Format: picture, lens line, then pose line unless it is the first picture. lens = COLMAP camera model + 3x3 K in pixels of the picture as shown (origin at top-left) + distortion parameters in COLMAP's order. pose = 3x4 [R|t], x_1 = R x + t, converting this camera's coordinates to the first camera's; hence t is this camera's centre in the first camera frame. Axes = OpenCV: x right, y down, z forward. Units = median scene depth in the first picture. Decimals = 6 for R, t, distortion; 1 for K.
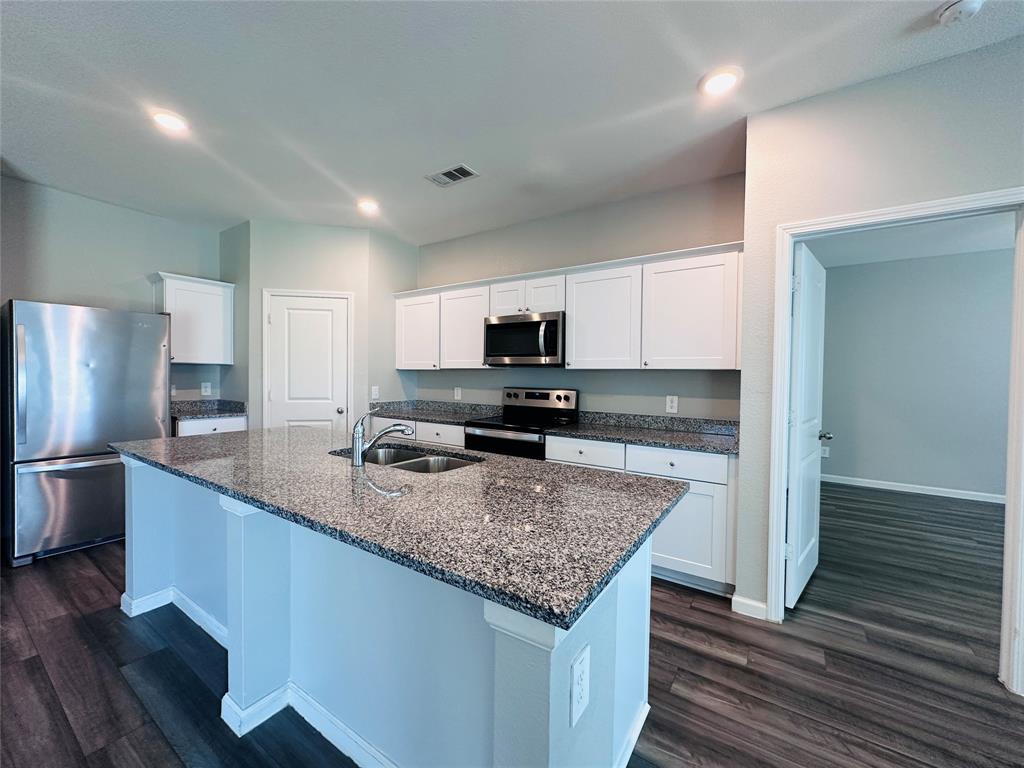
lens RADIAL K [[409.4, 0, 510.5], [0, 409.4, 383.3], [0, 0, 1]] dist [-0.006260, 0.000769]
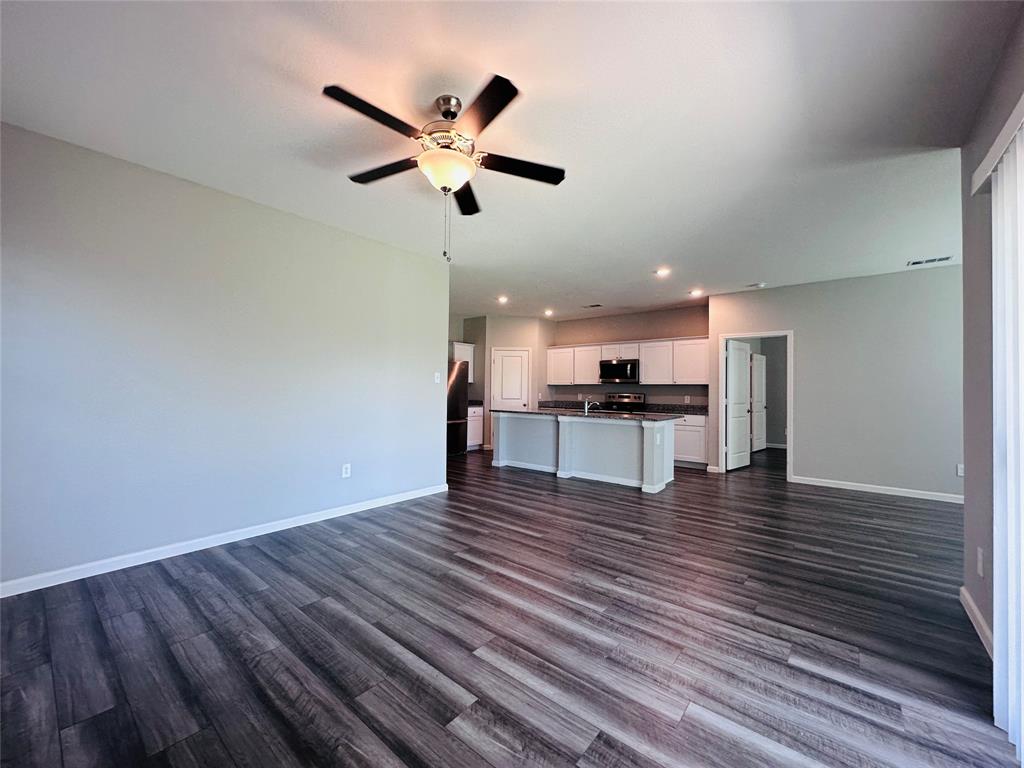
lens RADIAL K [[409.4, 0, 507.8], [0, 409.4, 387.5], [0, 0, 1]] dist [-0.006260, 0.000769]
pose [[0.994324, -0.002924, -0.106350, -0.345984], [0.000293, 0.999694, -0.024745, 0.037499], [0.106390, 0.024574, 0.994021, -1.317392]]
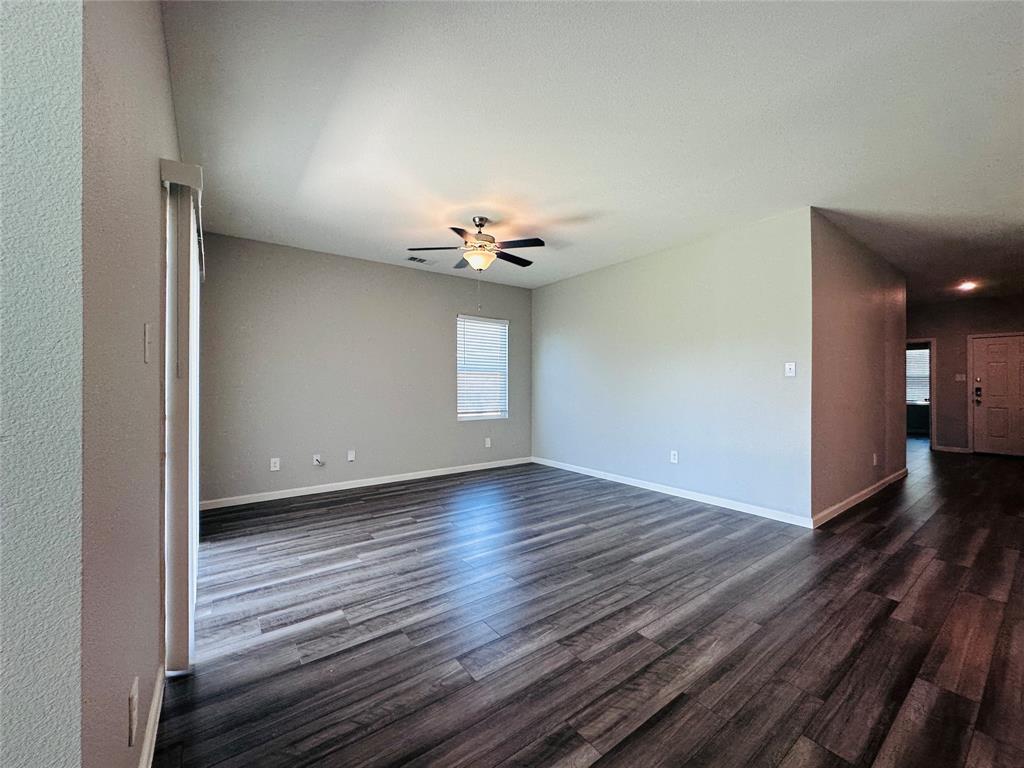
lens RADIAL K [[409.4, 0, 511.9], [0, 409.4, 384.8], [0, 0, 1]] dist [-0.006260, 0.000769]
pose [[-0.337888, -0.013003, -0.941097, 0.517800], [-0.020570, 0.999768, -0.006428, 0.032406], [0.940962, 0.017186, -0.338077, -0.225508]]
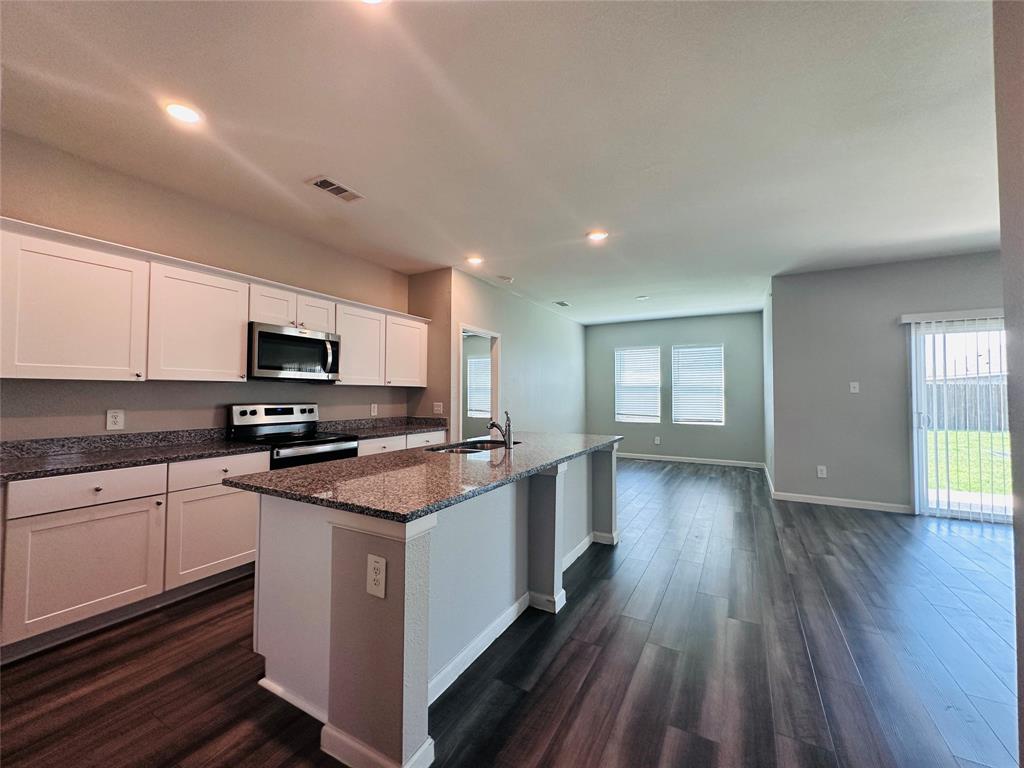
lens RADIAL K [[409.4, 0, 511.0], [0, 409.4, 381.0], [0, 0, 1]] dist [-0.006260, 0.000769]
pose [[-0.078621, 0.017981, 0.996742, -1.032434], [0.014941, 0.999746, -0.016857, -0.017628], [-0.996793, 0.013567, -0.078870, 0.586717]]
